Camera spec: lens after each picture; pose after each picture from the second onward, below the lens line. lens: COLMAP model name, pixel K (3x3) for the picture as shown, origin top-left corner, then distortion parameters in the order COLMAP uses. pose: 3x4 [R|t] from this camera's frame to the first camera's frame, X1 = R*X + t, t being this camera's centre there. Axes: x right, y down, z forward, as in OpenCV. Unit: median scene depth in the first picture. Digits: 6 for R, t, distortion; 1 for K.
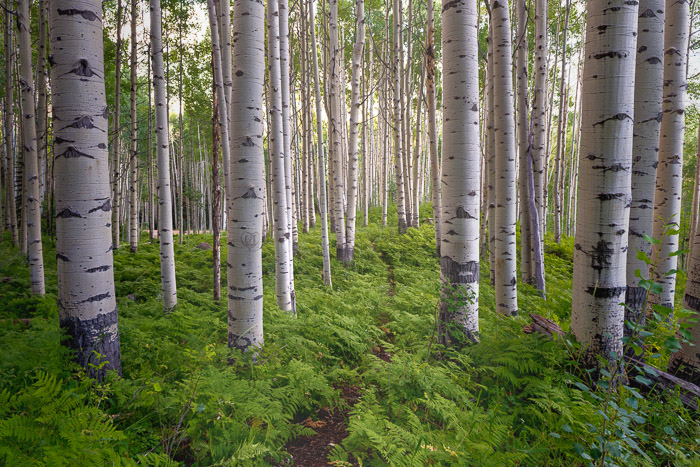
lens RADIAL K [[400.0, 0, 350.8], [0, 400.0, 229.8], [0, 0, 1]] dist [0.004931, 0.002336]
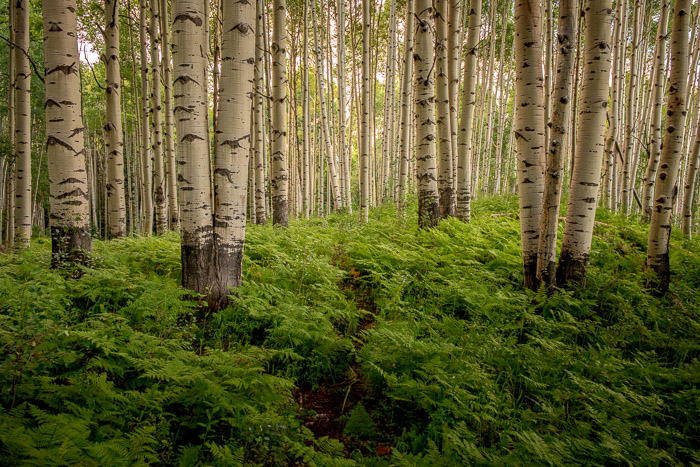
lens RADIAL K [[627.5, 0, 353.6], [0, 627.5, 230.3], [0, 0, 1]] dist [0.041132, 0.006107]
pose [[0.999446, 0.029680, -0.015076, 0.112083], [-0.030094, 0.999155, -0.028001, 0.052651], [0.014232, 0.028439, 0.999494, 0.655890]]
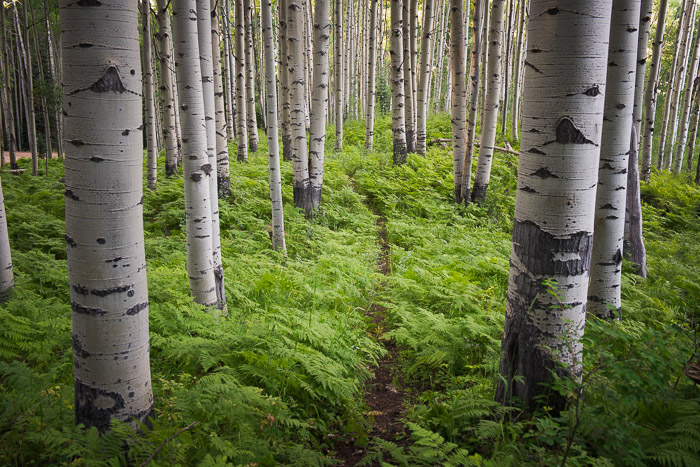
lens RADIAL K [[627.5, 0, 348.2], [0, 627.5, 230.0], [0, 0, 1]] dist [0.041132, 0.006107]
pose [[0.998529, 0.005071, 0.053978, -0.004442], [-0.011361, 0.993081, 0.116878, -0.002171], [-0.053012, -0.117319, 0.991678, 0.048103]]
